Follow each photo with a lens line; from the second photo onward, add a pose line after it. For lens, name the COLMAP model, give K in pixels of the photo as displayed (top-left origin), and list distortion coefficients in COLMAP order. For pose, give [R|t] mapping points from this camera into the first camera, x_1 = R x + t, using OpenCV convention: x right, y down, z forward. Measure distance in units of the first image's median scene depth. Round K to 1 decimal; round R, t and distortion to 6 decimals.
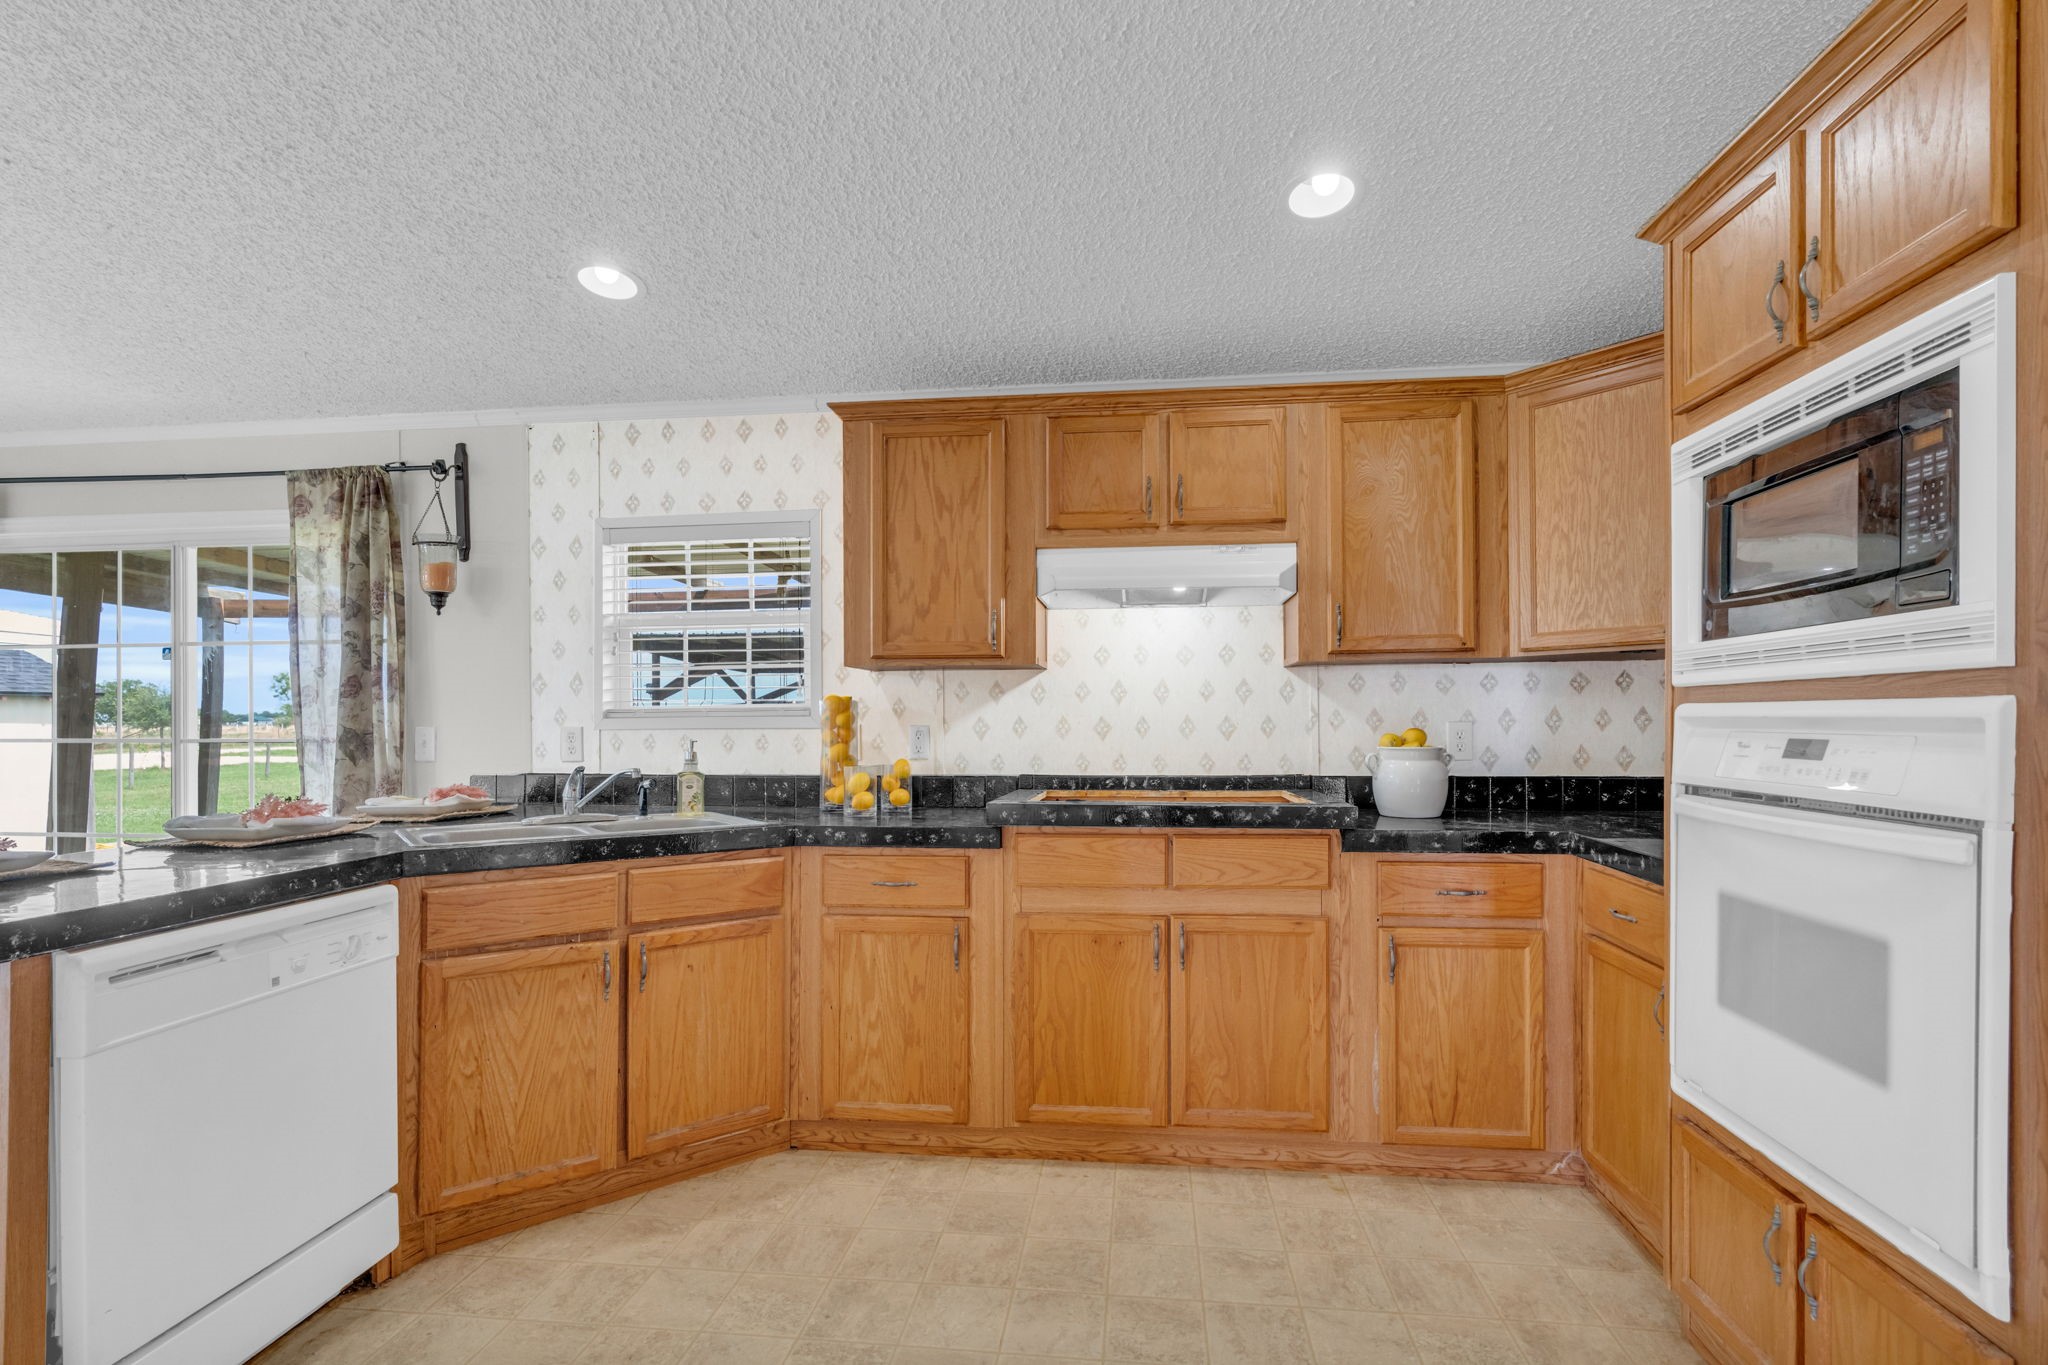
lens RADIAL K [[956.1, 0, 1033.0], [0, 956.1, 722.5], [0, 0, 1]] dist [-0.013737, 0.004224]
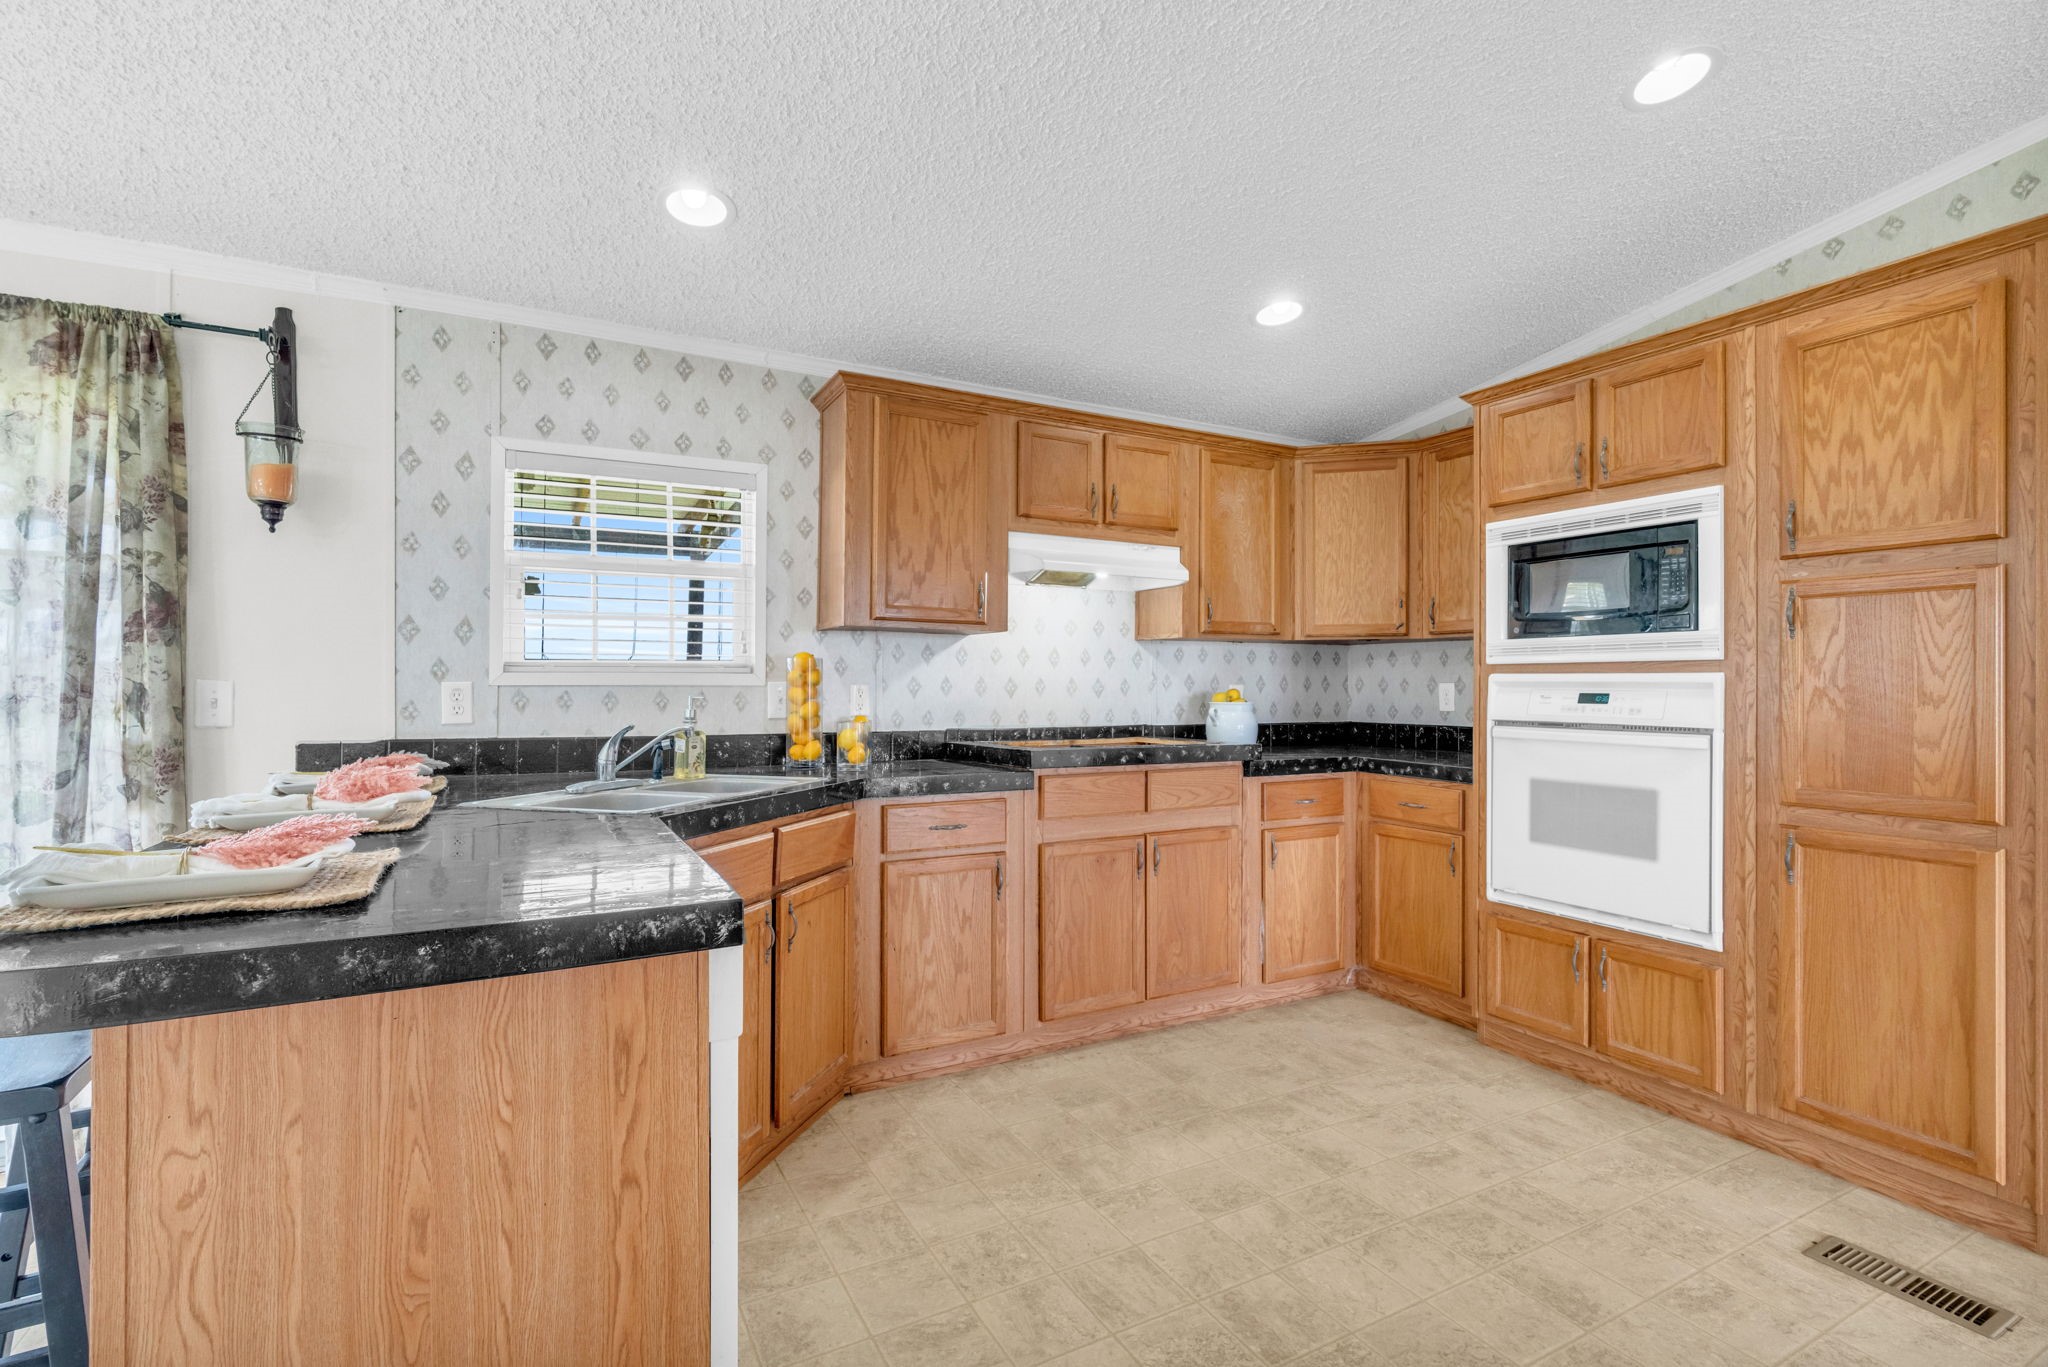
lens RADIAL K [[956.1, 0, 996.8], [0, 956.1, 678.0], [0, 0, 1]] dist [-0.013737, 0.004224]
pose [[0.826559, 0.011146, 0.562739, -0.684456], [-0.005933, 0.999921, -0.011091, 0.008501], [-0.562818, 0.005828, 0.826560, 0.052740]]
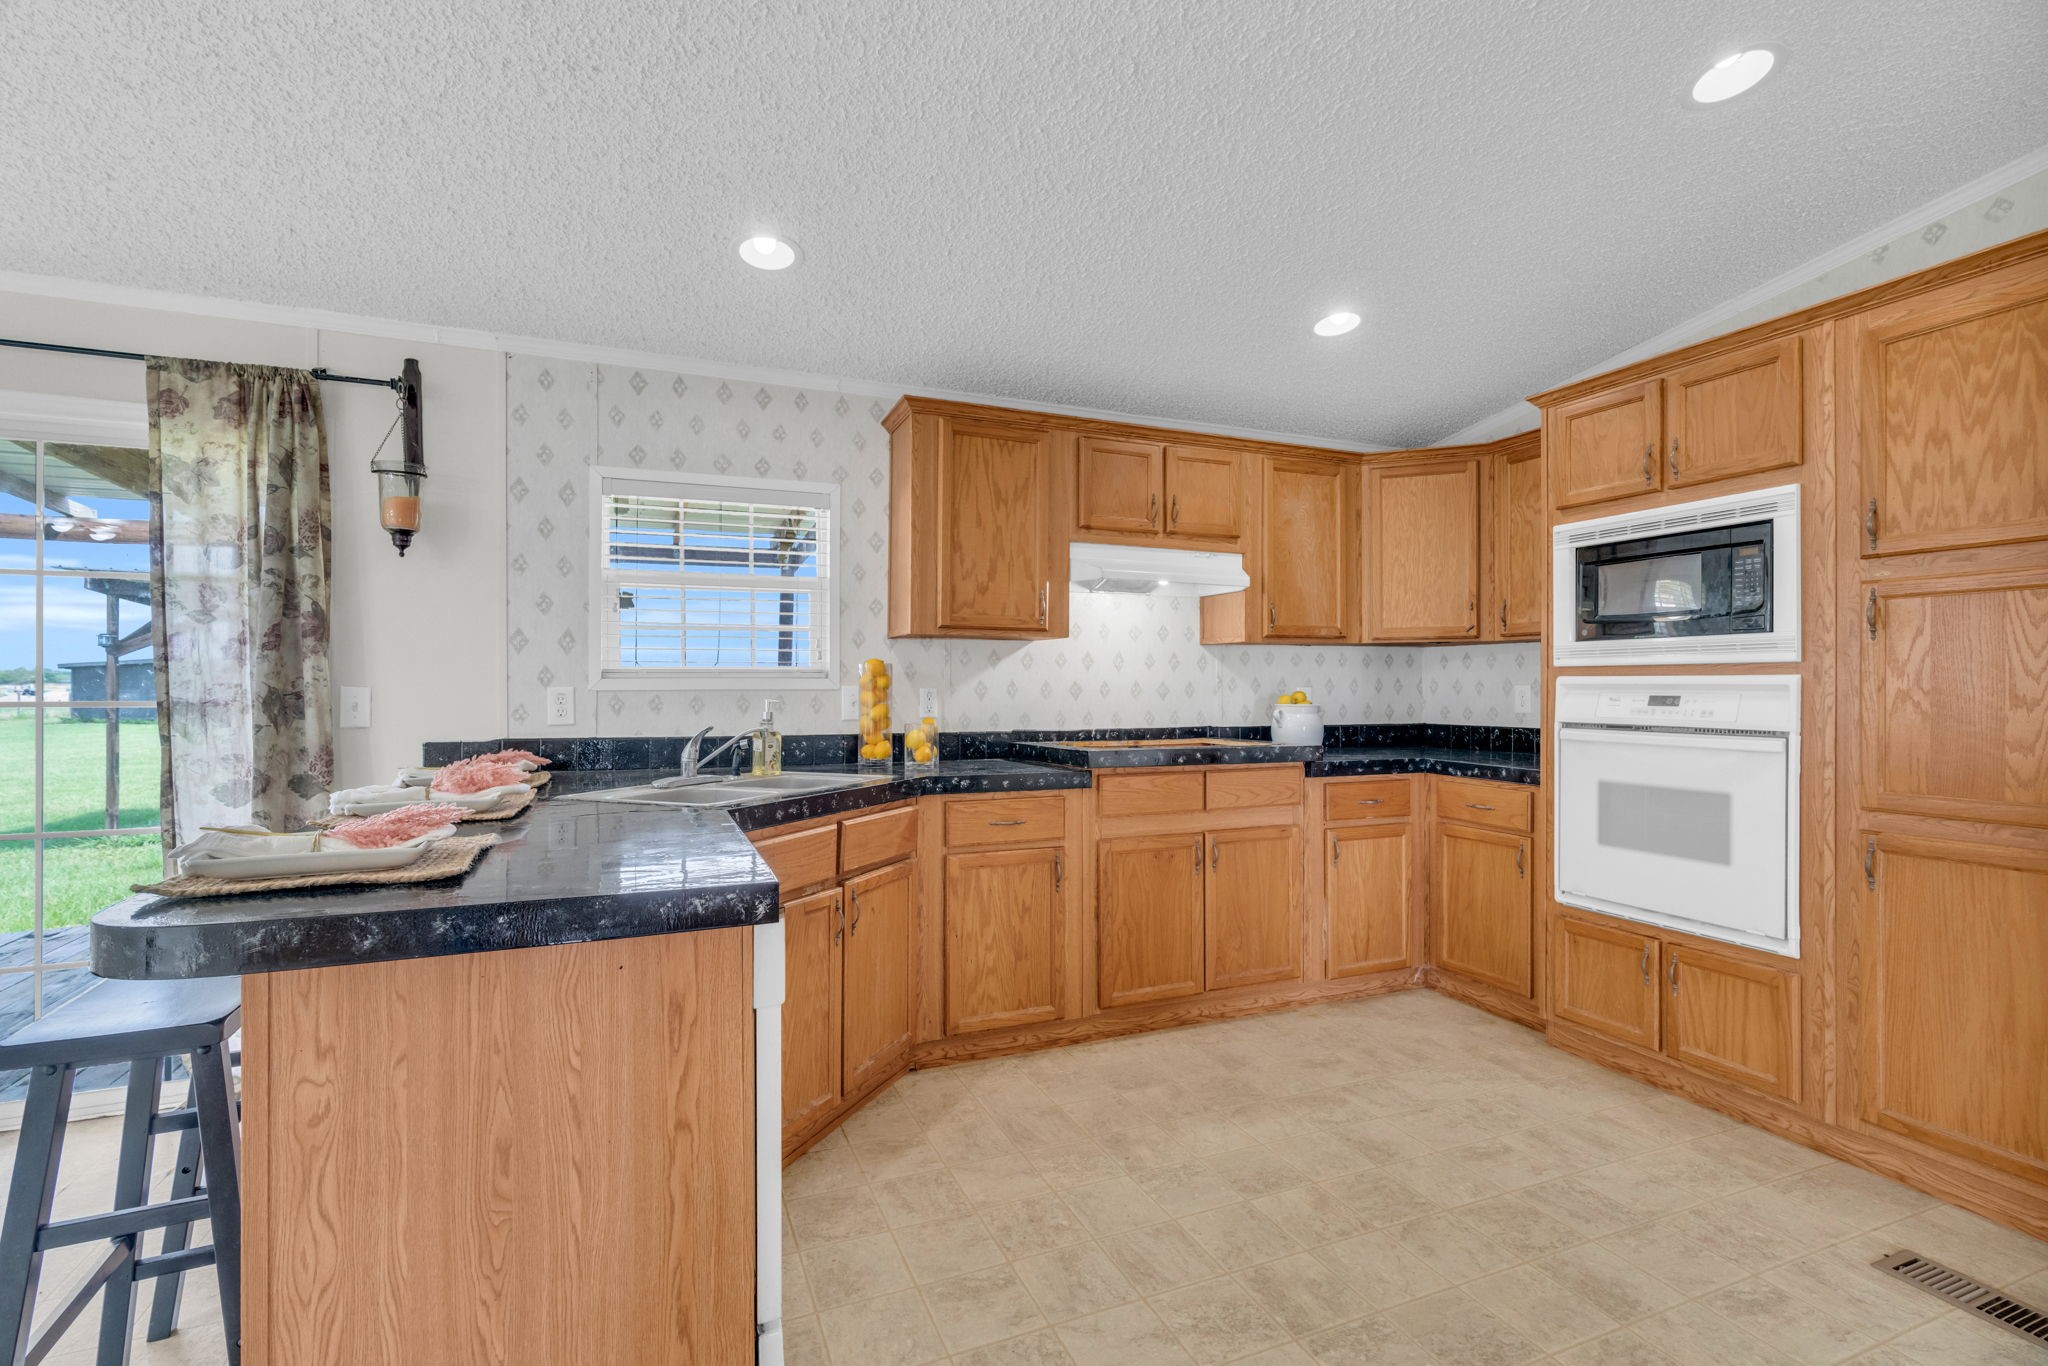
lens RADIAL K [[936.1, 0, 1015.6], [0, 936.1, 683.3], [0, 0, 1]] dist [-0.012967, 0.003211]
pose [[0.874059, 0.007022, 0.485769, -0.662234], [-0.004190, 0.999967, -0.006916, 0.005689], [-0.485802, 0.004009, 0.874060, -0.003707]]
